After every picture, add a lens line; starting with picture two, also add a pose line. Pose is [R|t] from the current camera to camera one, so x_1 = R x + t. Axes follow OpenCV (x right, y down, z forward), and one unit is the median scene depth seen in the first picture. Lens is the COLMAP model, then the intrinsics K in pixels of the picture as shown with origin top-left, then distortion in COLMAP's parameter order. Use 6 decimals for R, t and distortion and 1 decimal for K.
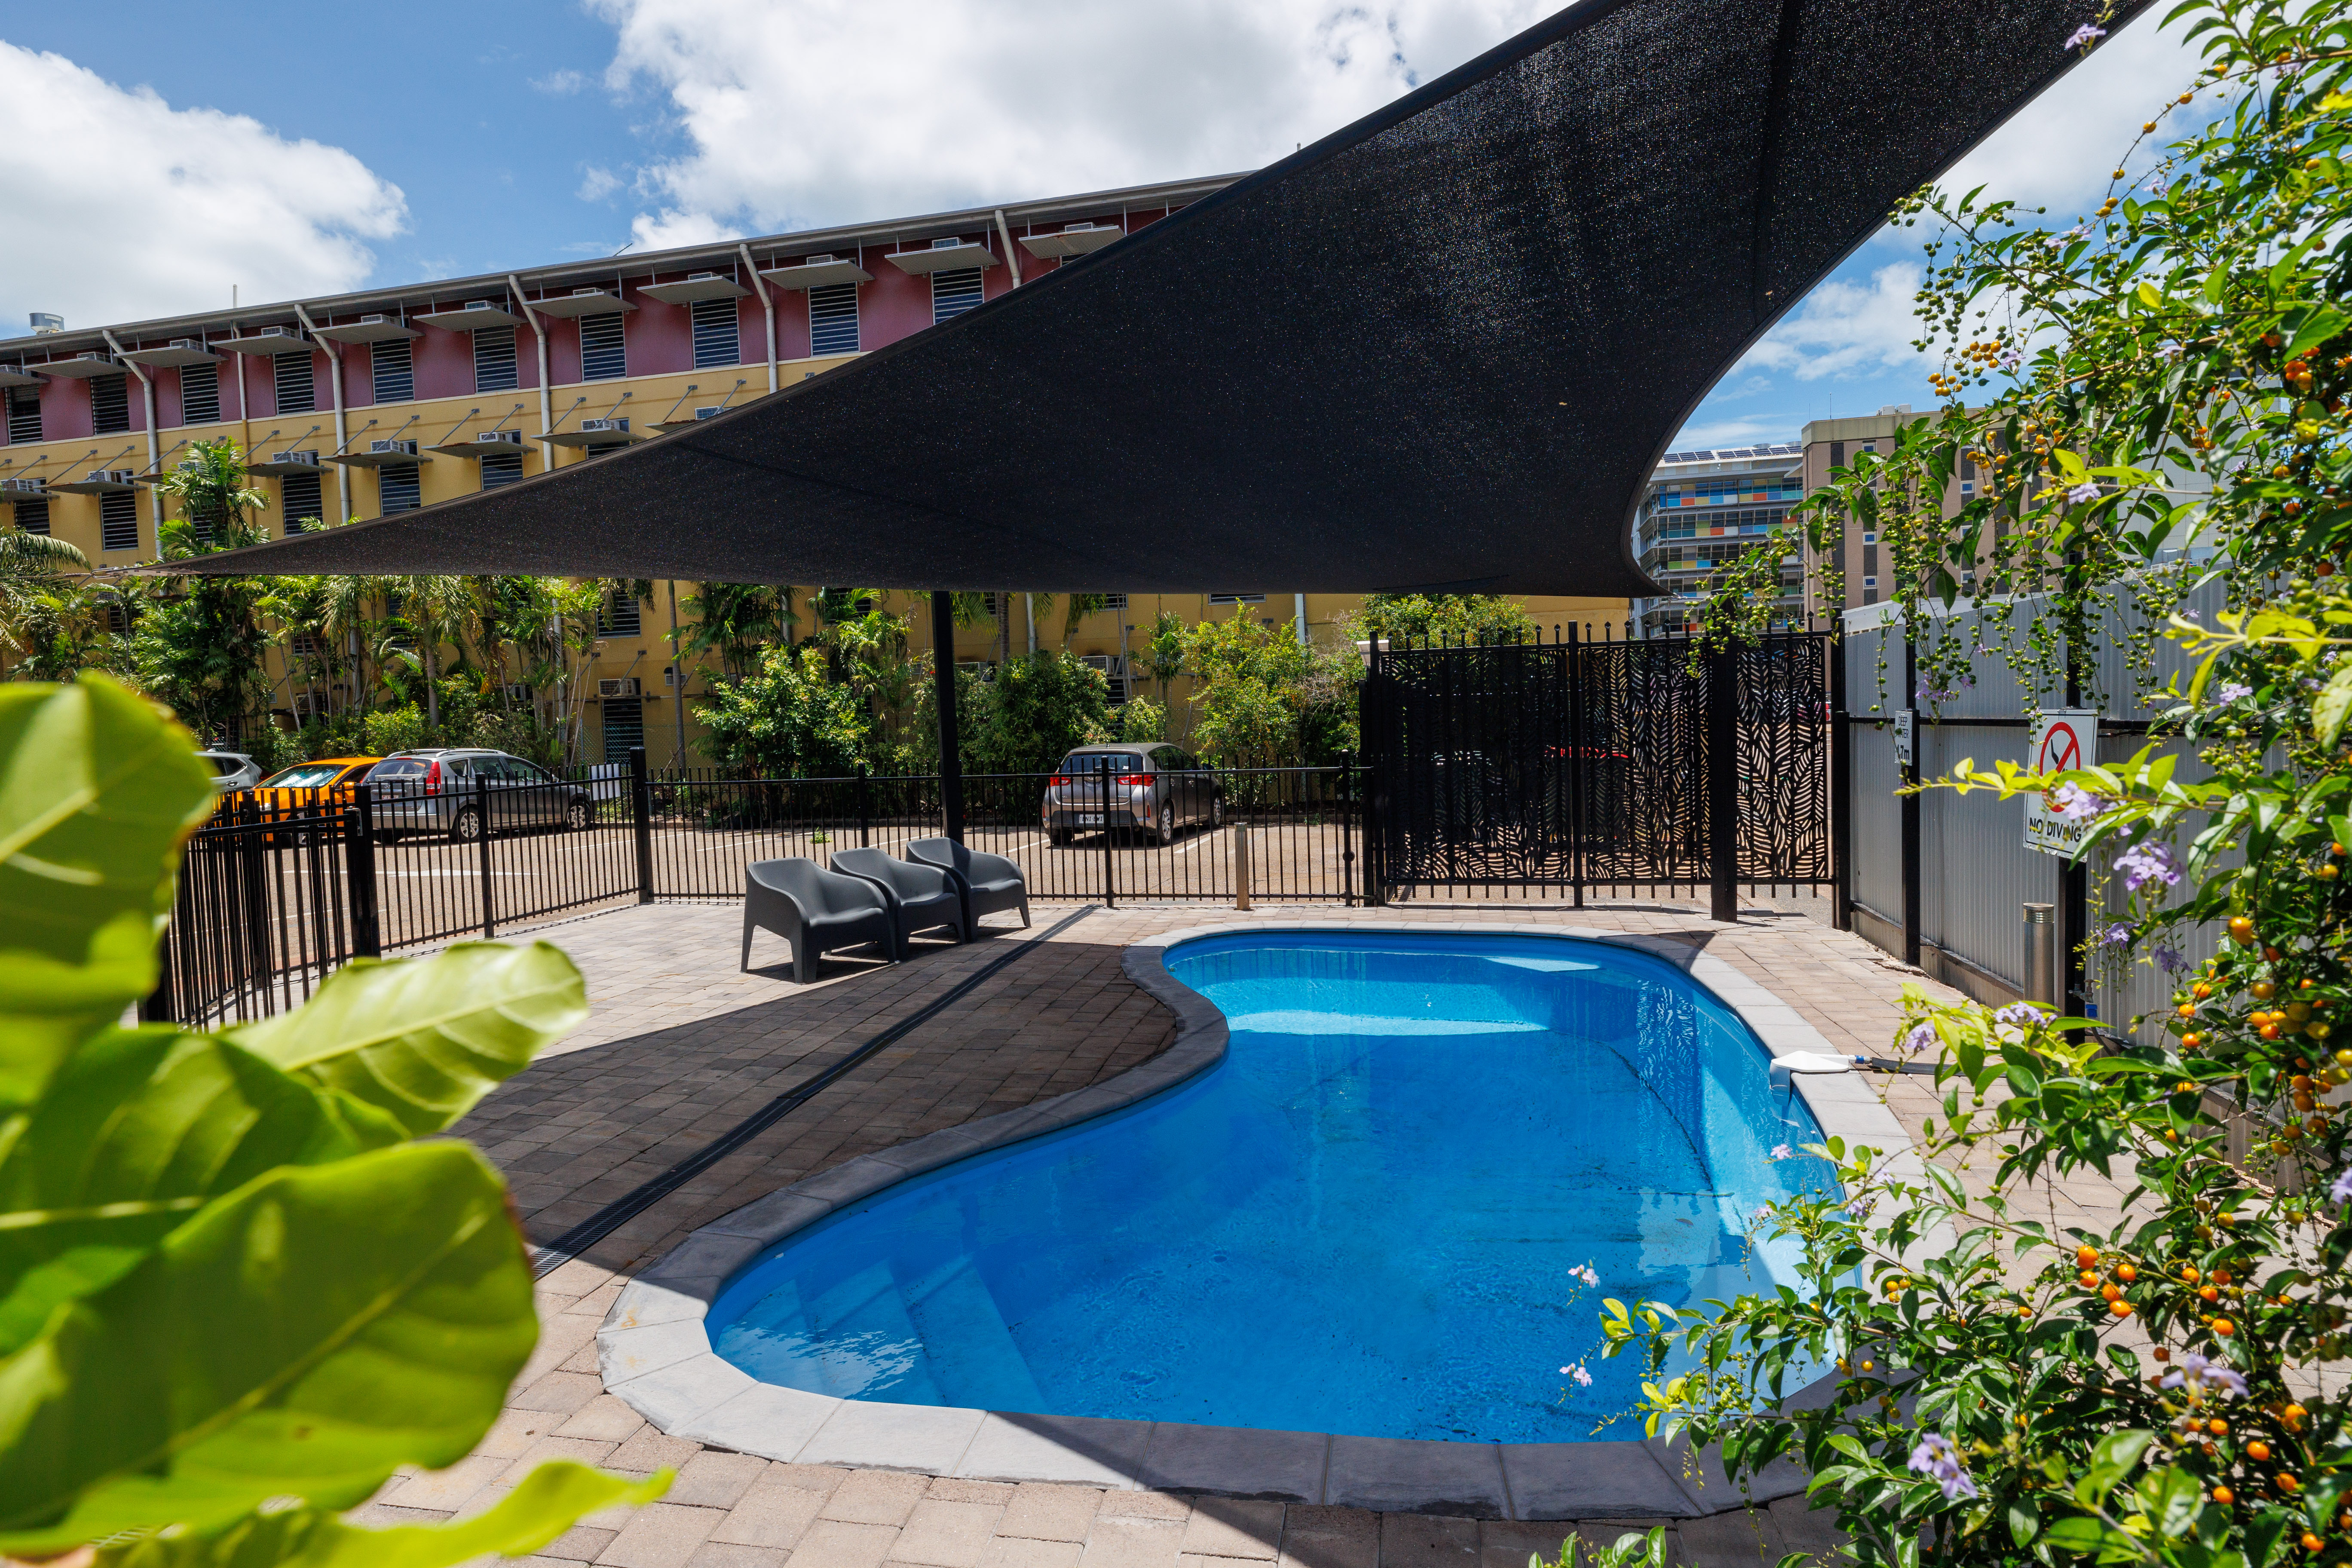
lens RADIAL K [[1357.9, 0, 1177.1], [0, 1357.9, 777.4], [0, 0, 1]] dist [0.000652, -0.000294]
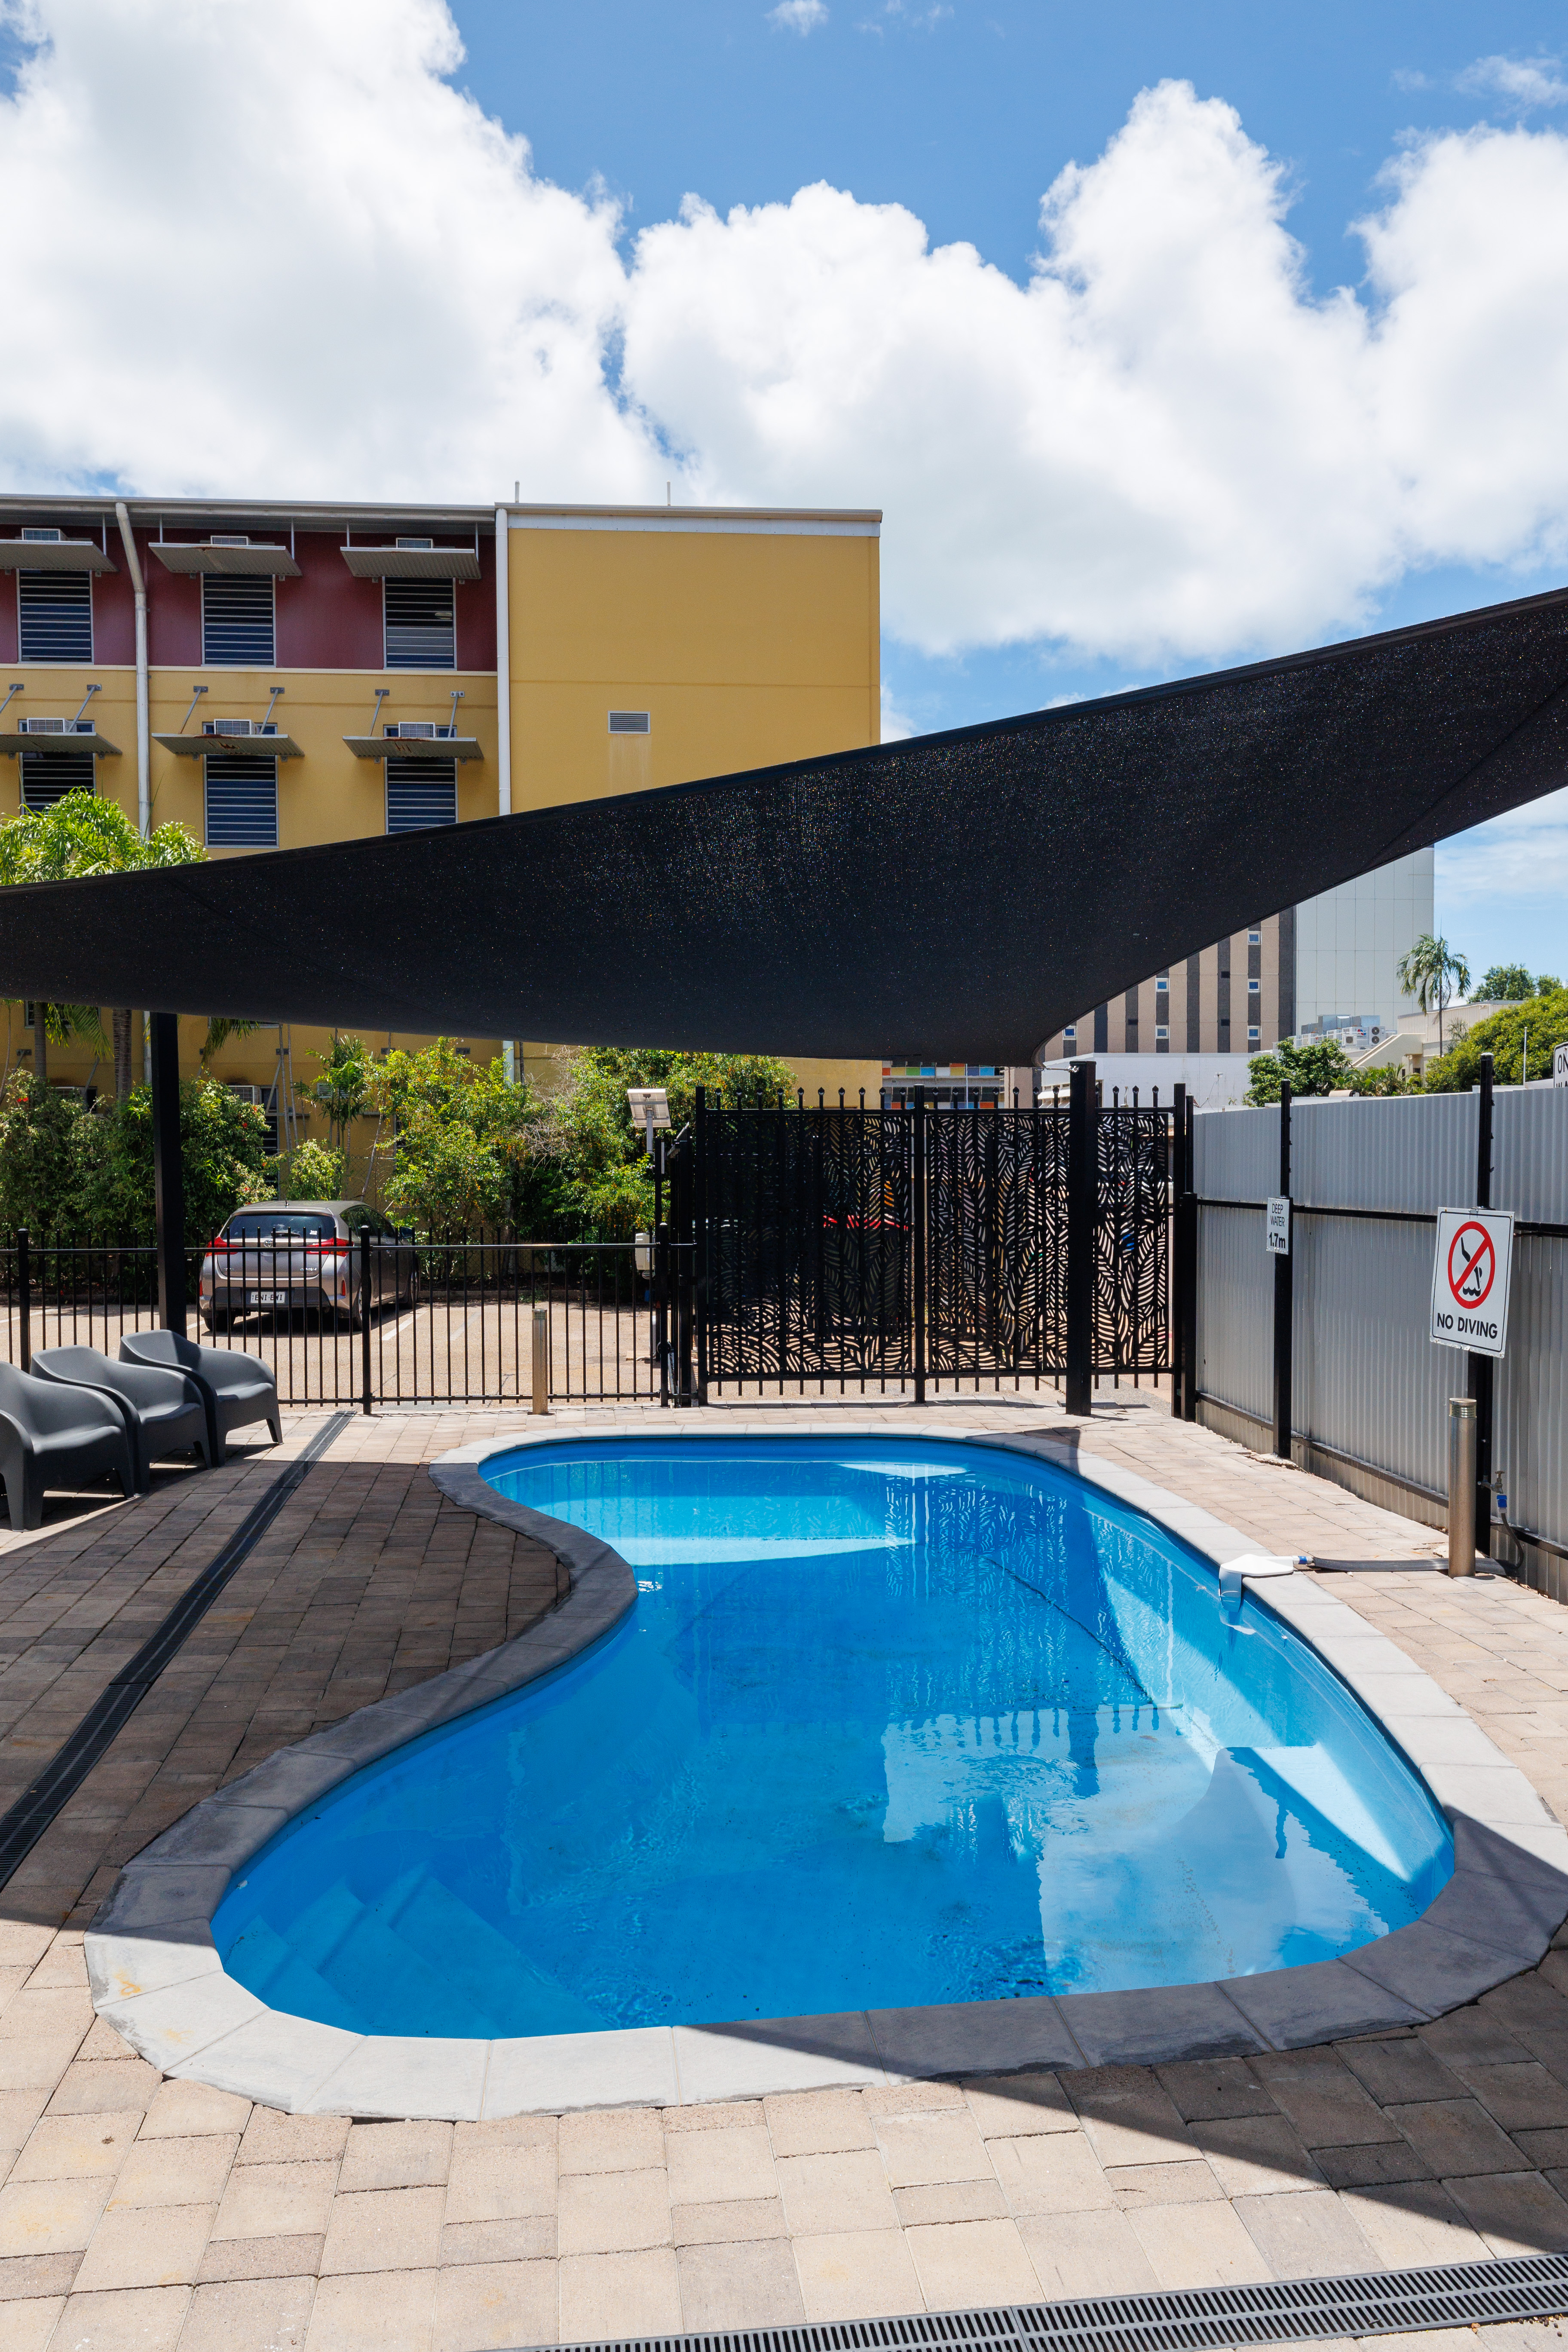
lens RADIAL K [[1671.7, 0, 779.3], [0, 1671.7, 1180.0], [0, 0, 1]] dist [0.003324, -0.001165]
pose [[0.943473, 0.022069, 0.330715, -0.168028], [-0.012030, 0.999403, -0.032374, -0.015352], [-0.331232, 0.026565, 0.943175, -0.017277]]
